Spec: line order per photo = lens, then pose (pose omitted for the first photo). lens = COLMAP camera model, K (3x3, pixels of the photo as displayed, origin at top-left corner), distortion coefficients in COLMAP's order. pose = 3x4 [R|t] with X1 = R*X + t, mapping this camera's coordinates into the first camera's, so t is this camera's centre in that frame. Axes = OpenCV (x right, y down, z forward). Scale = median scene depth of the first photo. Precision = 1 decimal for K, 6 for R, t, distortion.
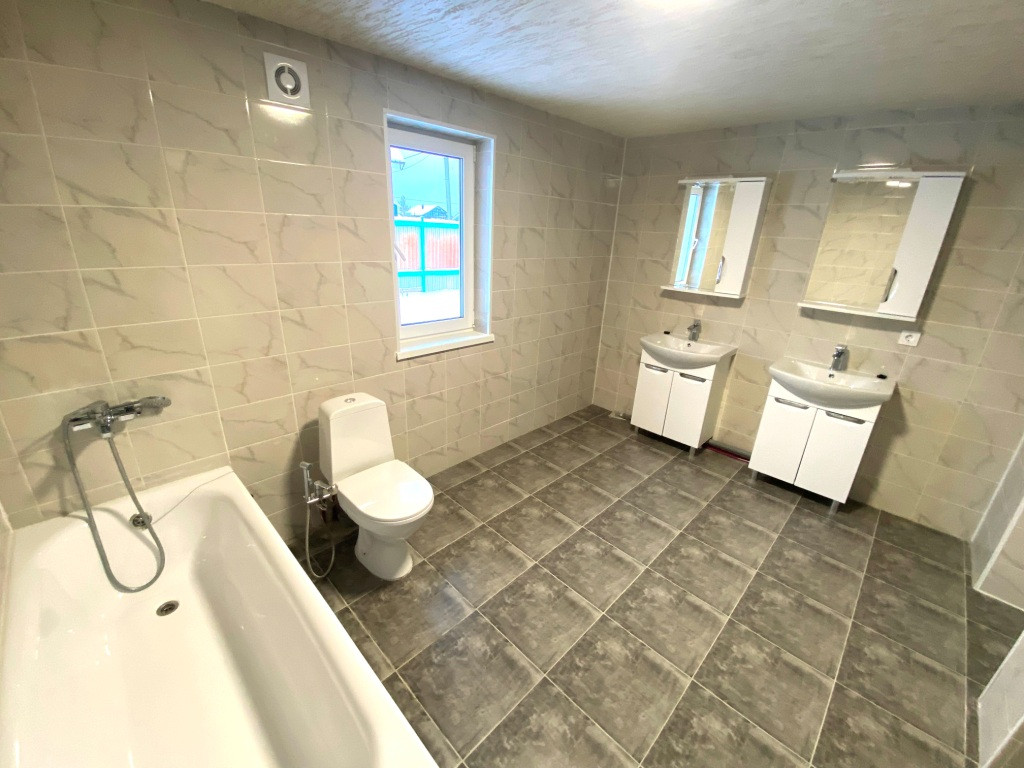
lens RADIAL K [[415.0, 0, 510.2], [0, 415.0, 384.0], [0, 0, 1]] dist [0.017295, -0.018031]
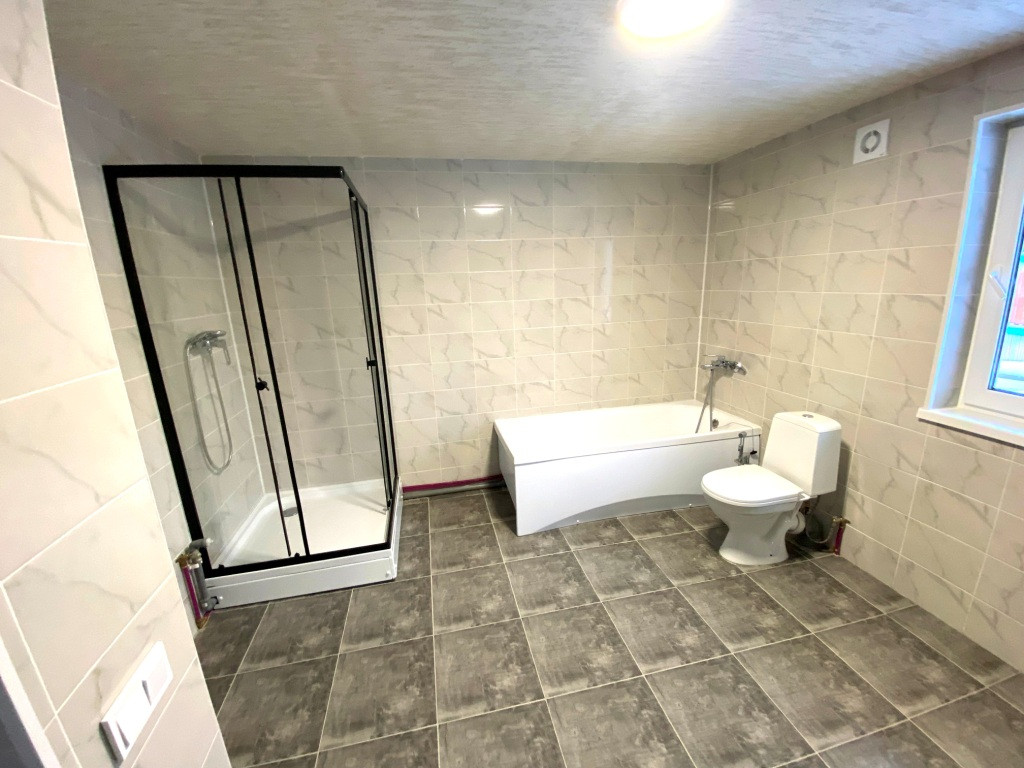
lens RADIAL K [[415.0, 0, 513.9], [0, 415.0, 384.4], [0, 0, 1]] dist [0.017295, -0.018031]
pose [[-0.541151, 0.178377, -0.821789, 1.074090], [-0.284348, 0.880866, 0.378445, -0.269191], [0.791392, 0.438470, -0.425961, 0.969625]]
